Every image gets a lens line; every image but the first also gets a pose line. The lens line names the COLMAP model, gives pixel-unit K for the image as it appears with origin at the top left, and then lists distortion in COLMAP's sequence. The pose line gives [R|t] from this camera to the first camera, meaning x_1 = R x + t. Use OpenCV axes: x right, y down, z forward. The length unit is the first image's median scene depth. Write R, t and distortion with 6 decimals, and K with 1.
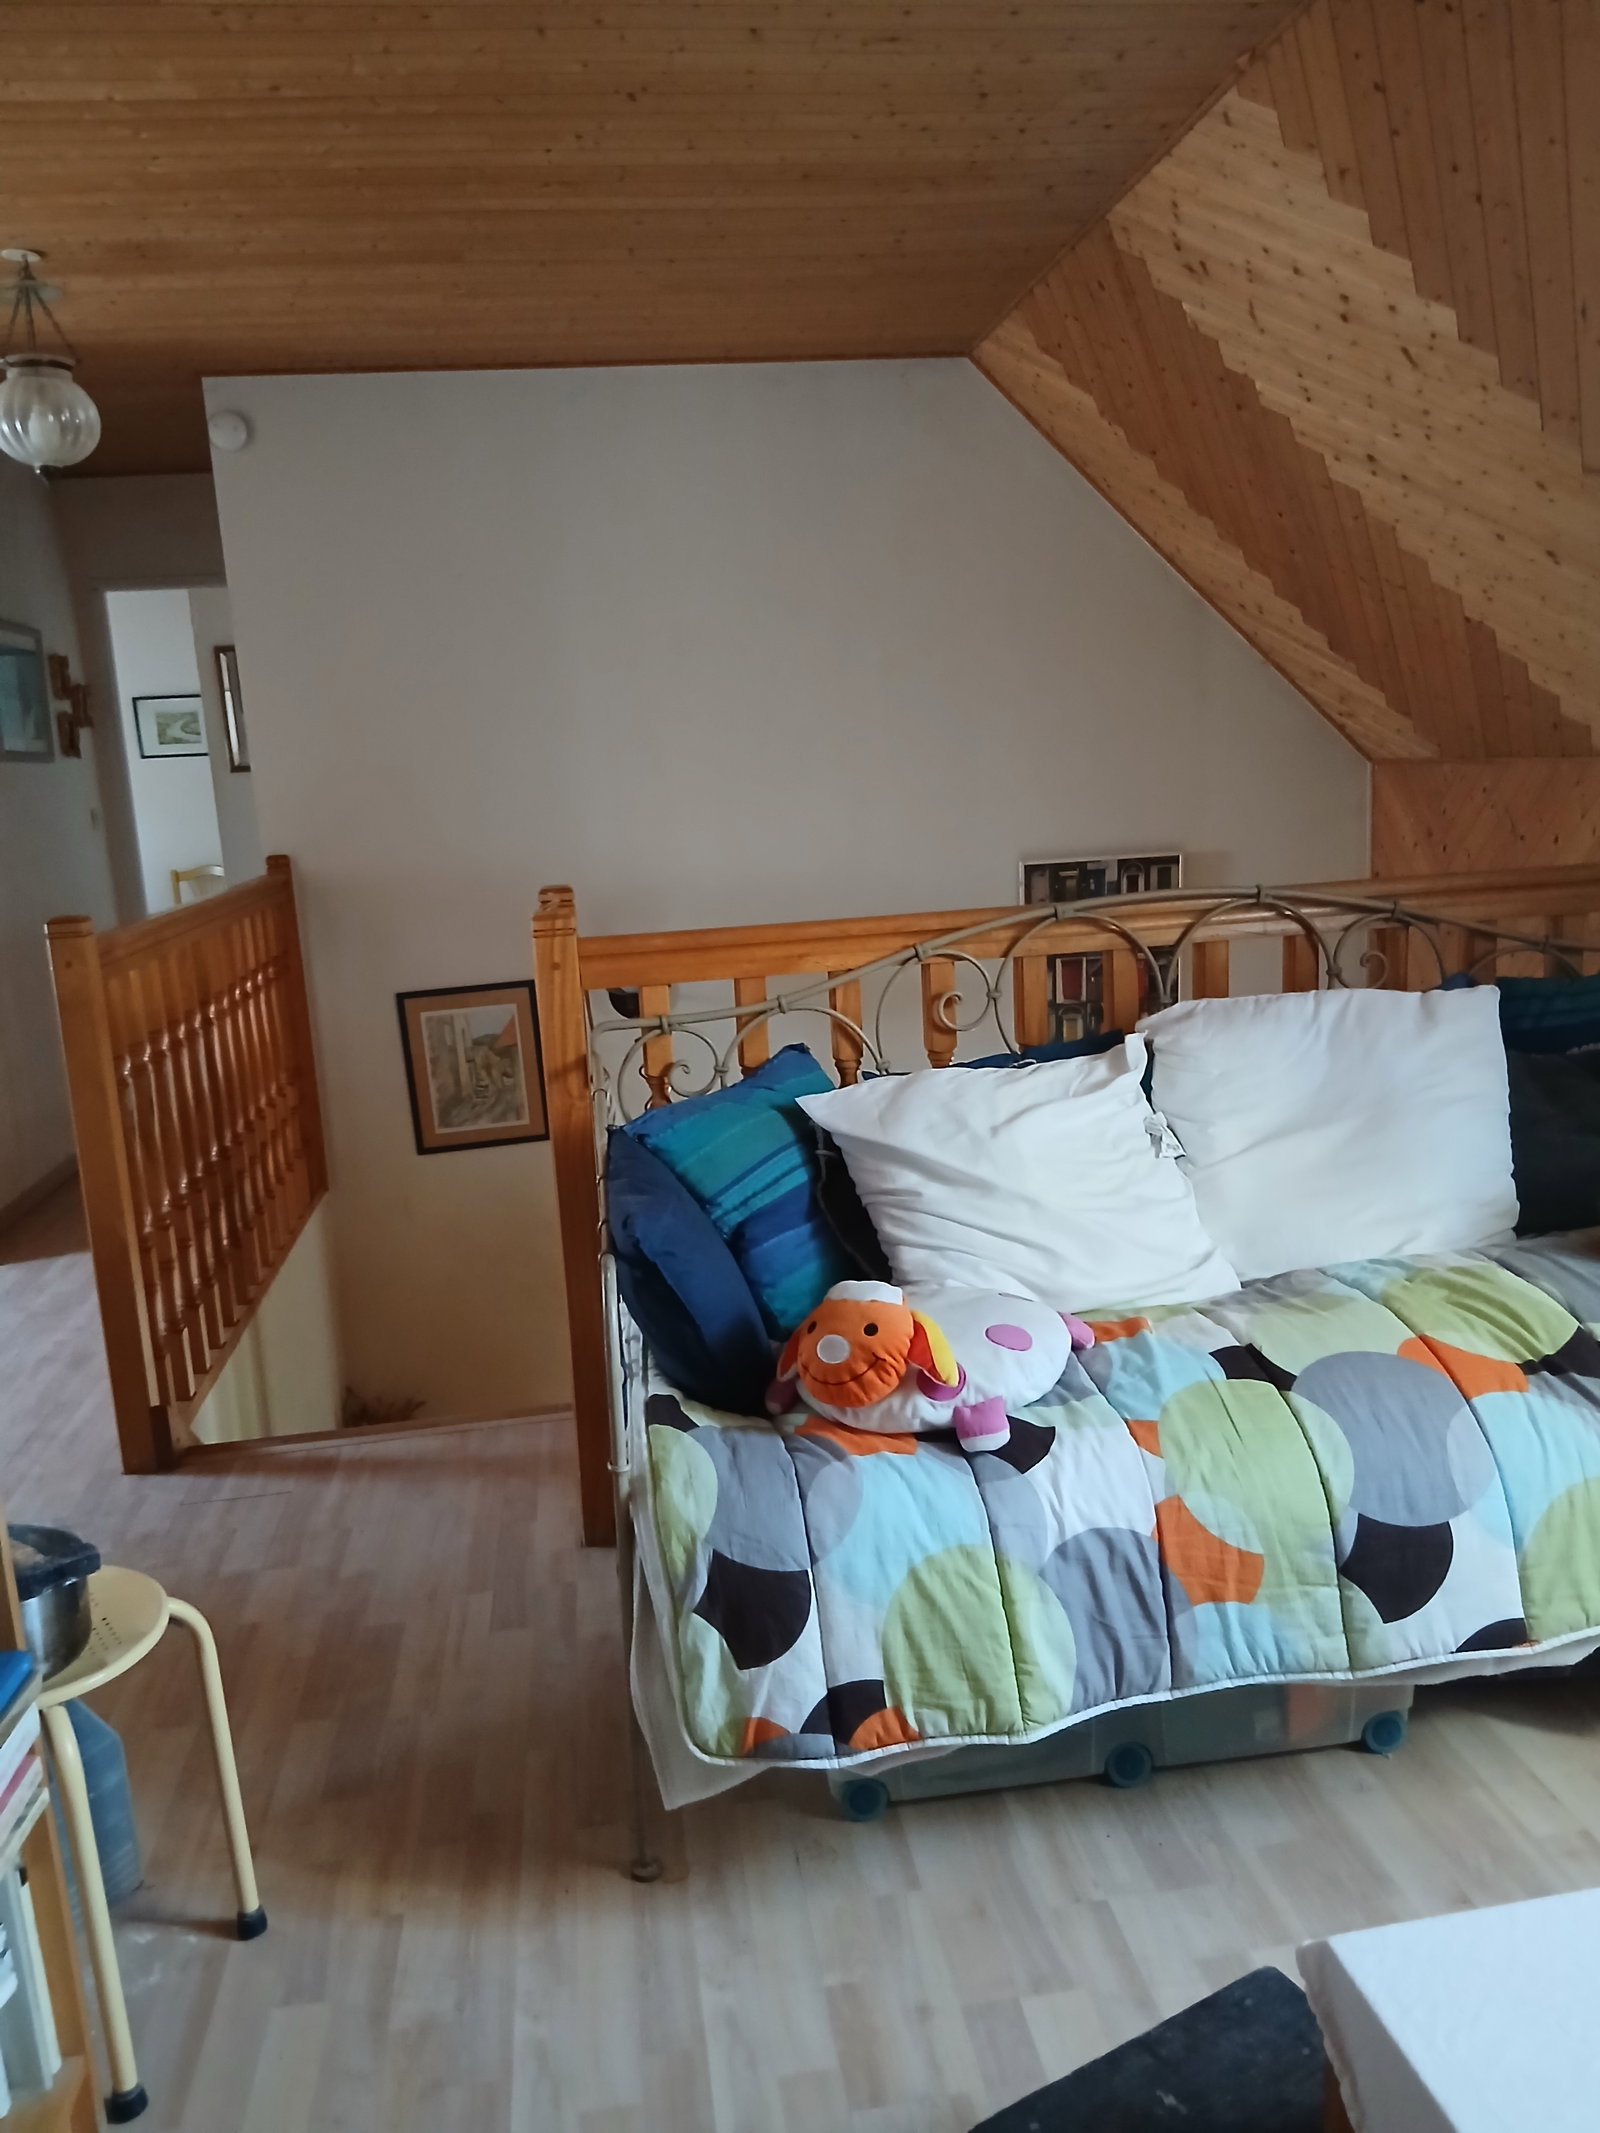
lens RADIAL K [[1619.7, 0, 800.0], [0, 1619.7, 1066.5], [0, 0, 1]] dist [0.014299, -0.050176]
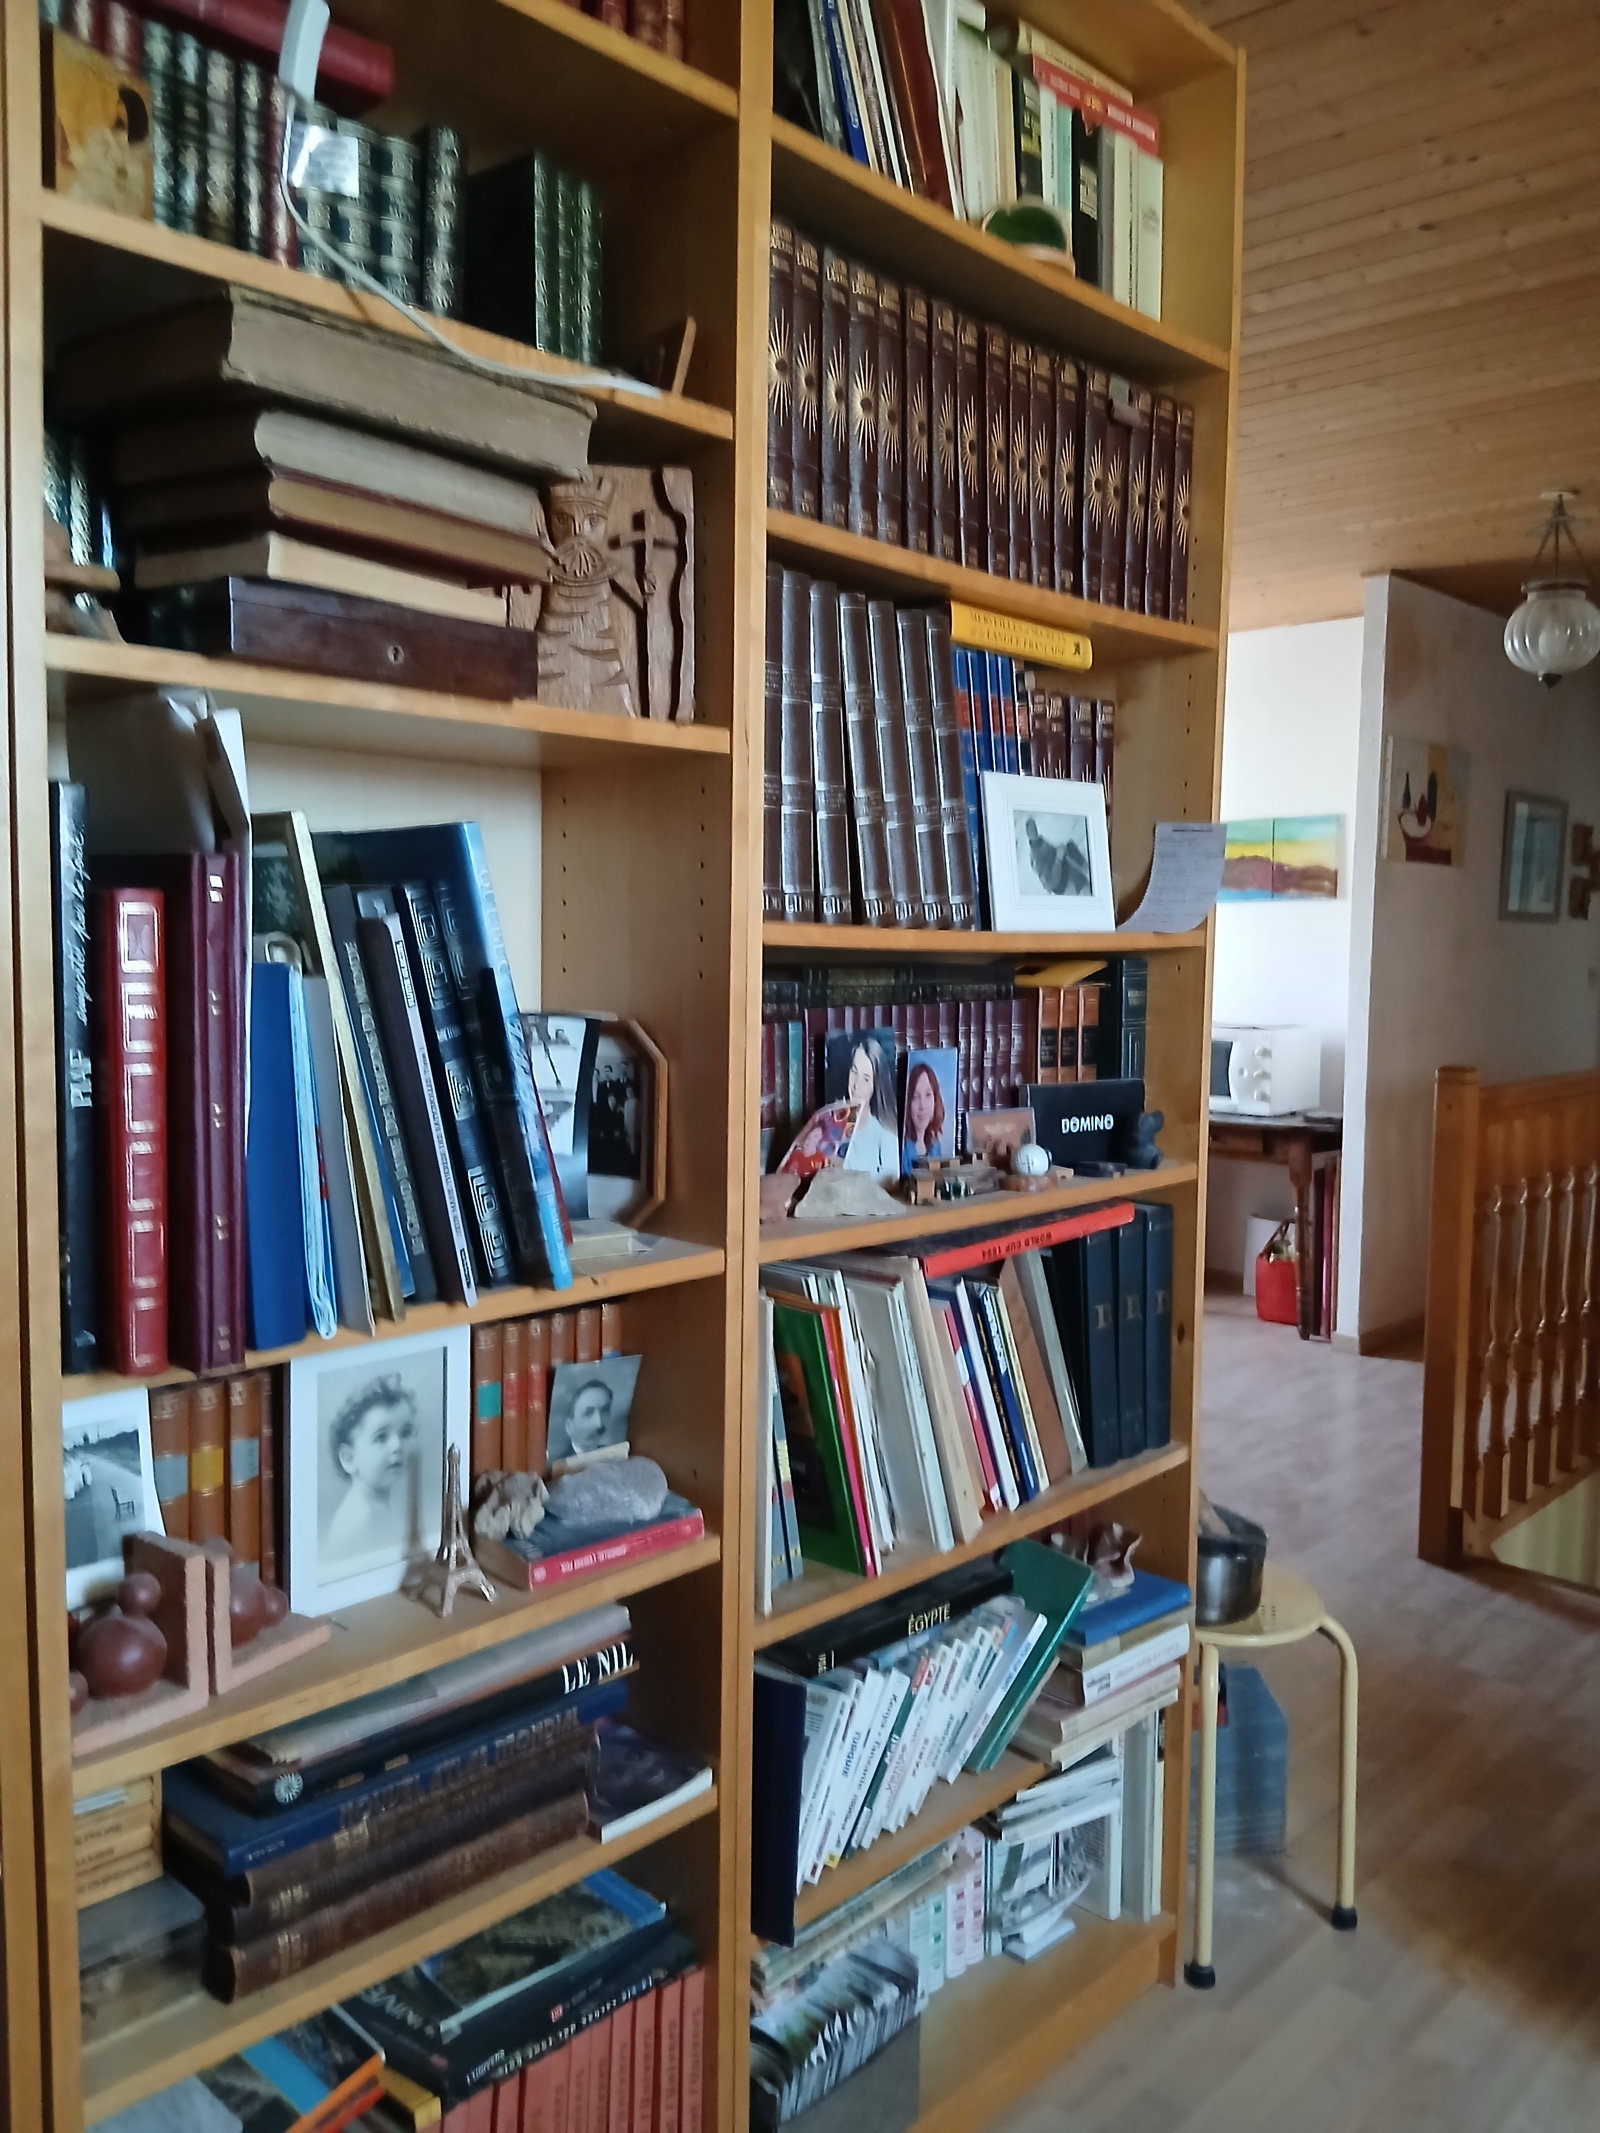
lens RADIAL K [[1619.7, 0, 800.0], [0, 1619.7, 1066.5], [0, 0, 1]] dist [0.014299, -0.050176]
pose [[0.612127, 0.127432, -0.780424, 0.160062], [-0.194646, 0.980845, 0.007487, -0.008592], [0.766429, 0.147323, 0.625206, -0.085729]]
